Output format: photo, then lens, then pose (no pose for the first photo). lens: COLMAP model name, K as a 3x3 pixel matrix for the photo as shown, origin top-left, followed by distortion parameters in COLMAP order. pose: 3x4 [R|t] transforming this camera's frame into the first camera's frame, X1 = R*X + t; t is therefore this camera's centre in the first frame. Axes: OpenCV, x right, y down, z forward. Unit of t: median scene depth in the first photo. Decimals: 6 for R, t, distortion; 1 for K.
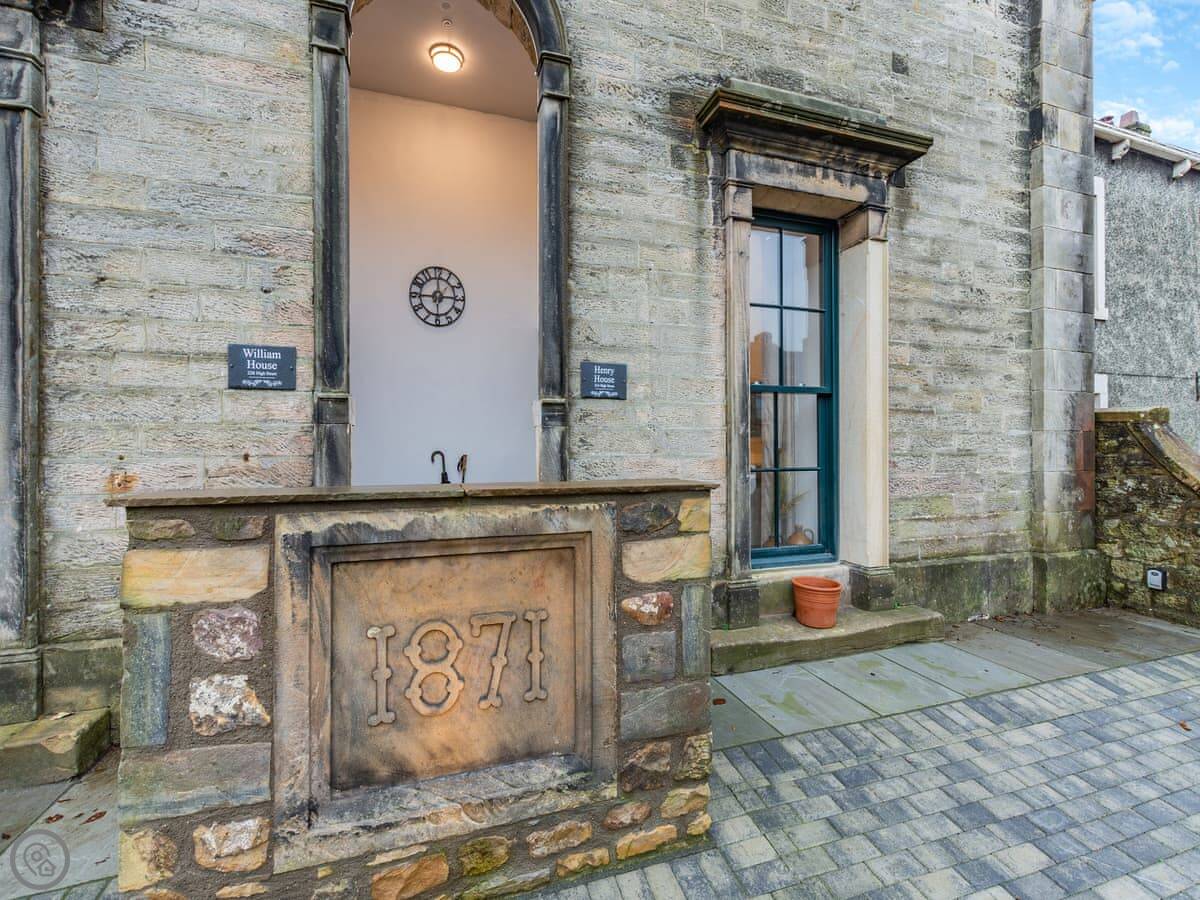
lens RADIAL K [[524.2, 0, 600.0], [0, 524.2, 450.0], [0, 0, 1]] dist [0.002582, -0.000388]
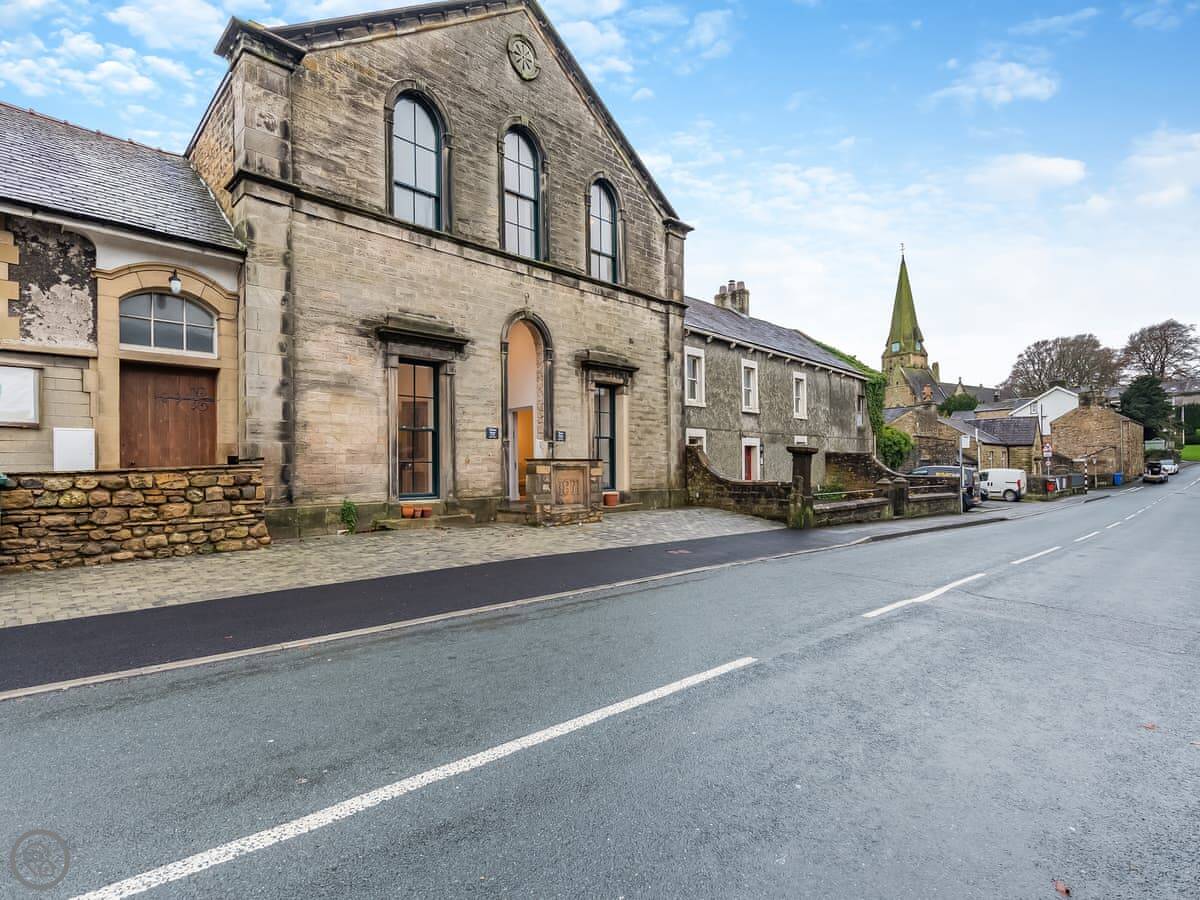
lens RADIAL K [[932.1, 0, 601.0], [0, 932.1, 459.6], [0, 0, 1]] dist [0.083353, -0.082489]
pose [[0.889659, 0.006108, 0.456585, -2.401543], [0.006155, 0.999659, -0.025367, 0.175525], [-0.456585, 0.025378, 0.889318, -4.346019]]
